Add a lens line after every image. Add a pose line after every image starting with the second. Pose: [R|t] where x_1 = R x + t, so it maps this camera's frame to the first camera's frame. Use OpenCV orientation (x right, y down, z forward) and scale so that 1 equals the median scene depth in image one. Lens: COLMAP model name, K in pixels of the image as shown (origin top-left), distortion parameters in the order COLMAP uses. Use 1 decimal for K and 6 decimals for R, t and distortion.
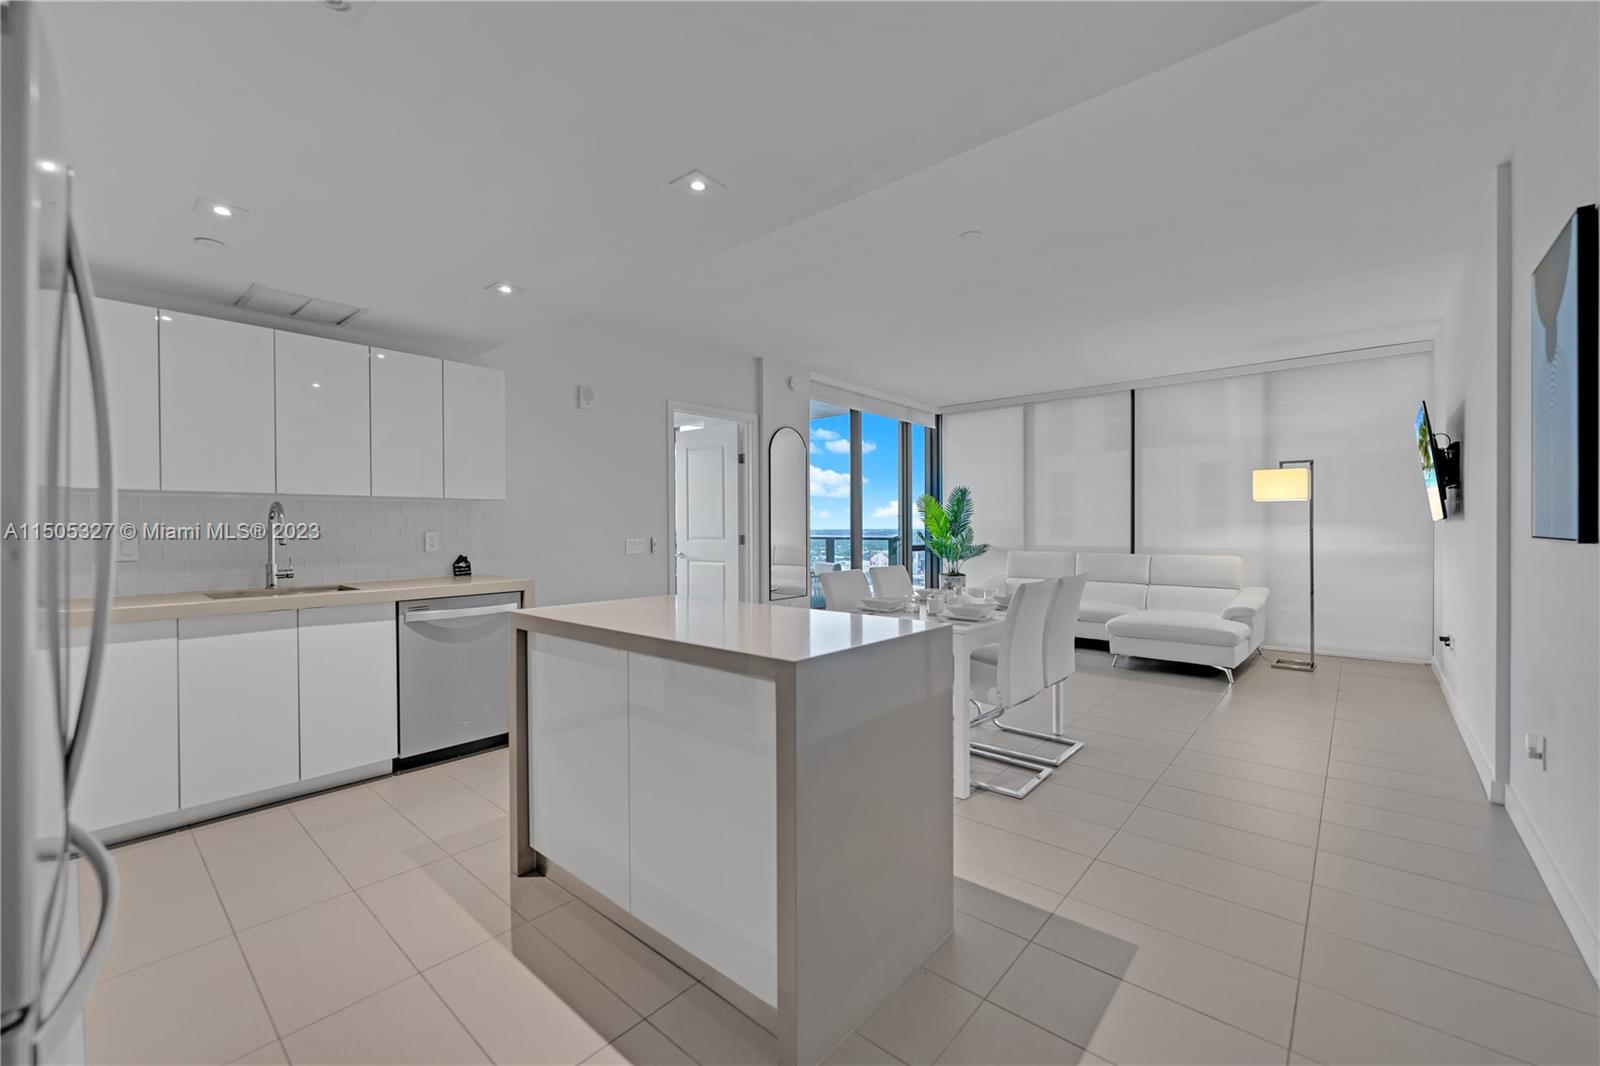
lens RADIAL K [[623.9, 0, 814.6], [0, 623.9, 534.0], [0, 0, 1]] dist [-0.000629, 0.000039]
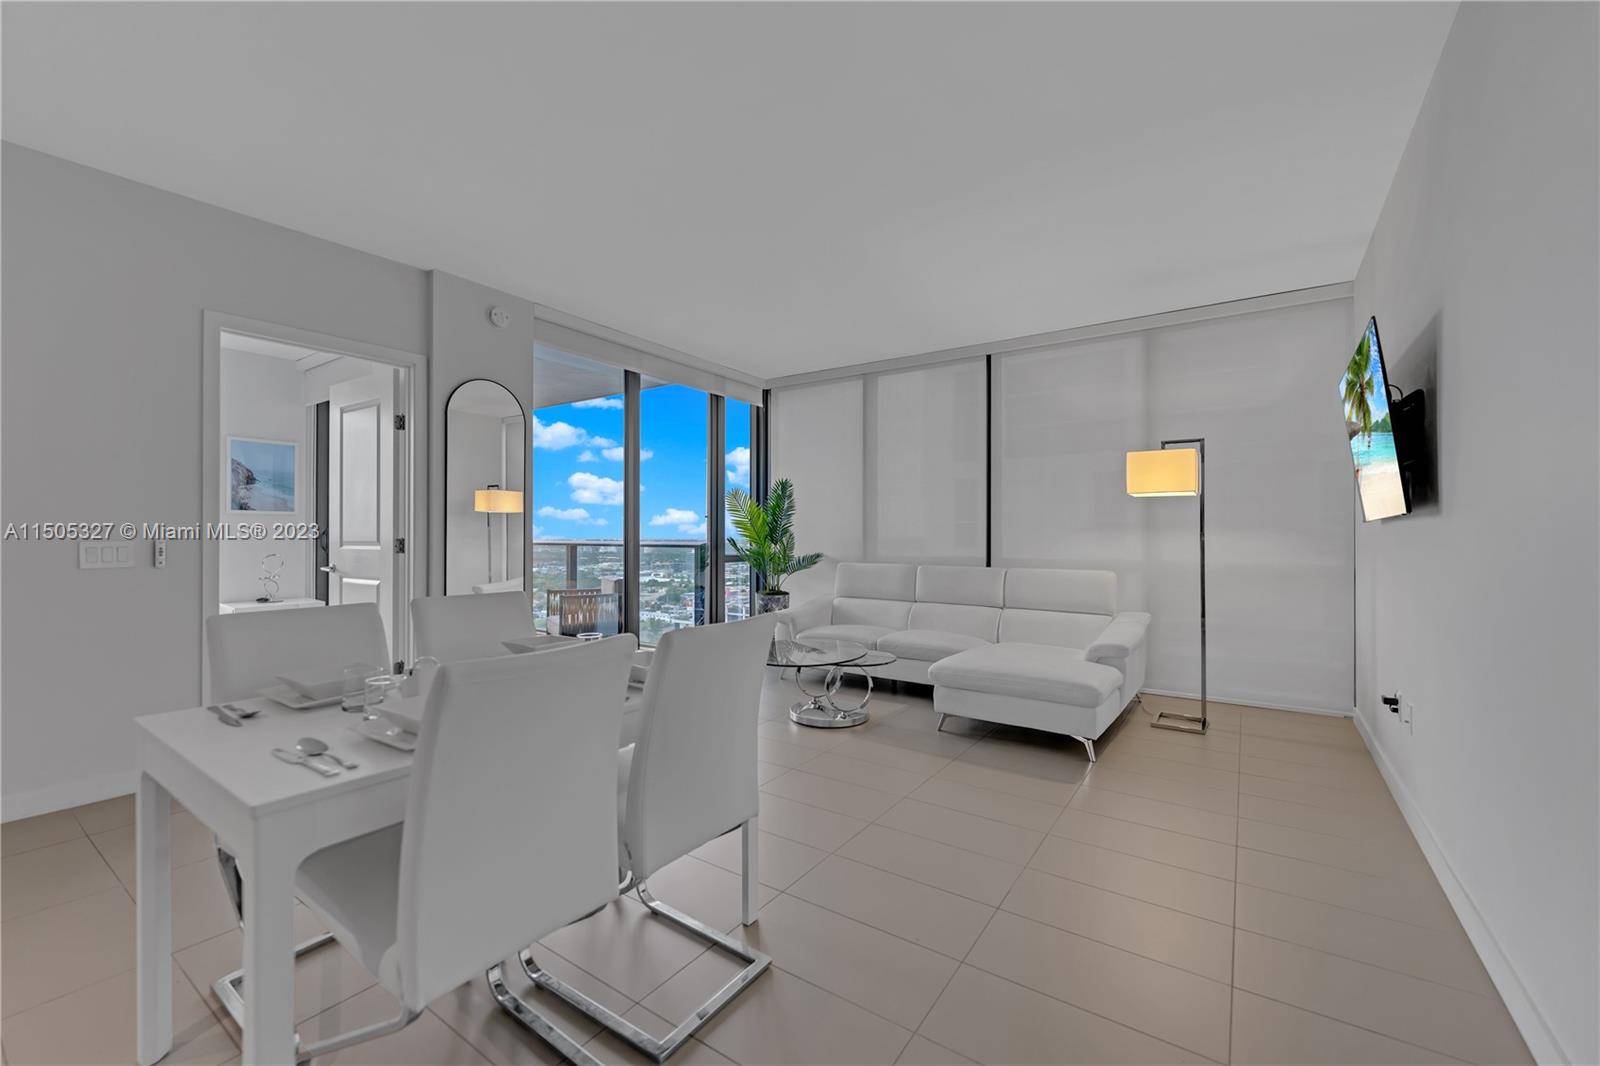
lens RADIAL K [[655.7, 0, 789.6], [0, 655.7, 534.1], [0, 0, 1]] dist [-0.002869, -0.000213]
pose [[0.994065, 0.006581, 0.108592, 0.212580], [-0.005115, 0.999892, -0.013773, 0.004366], [-0.108671, 0.013136, 0.993991, 0.264647]]
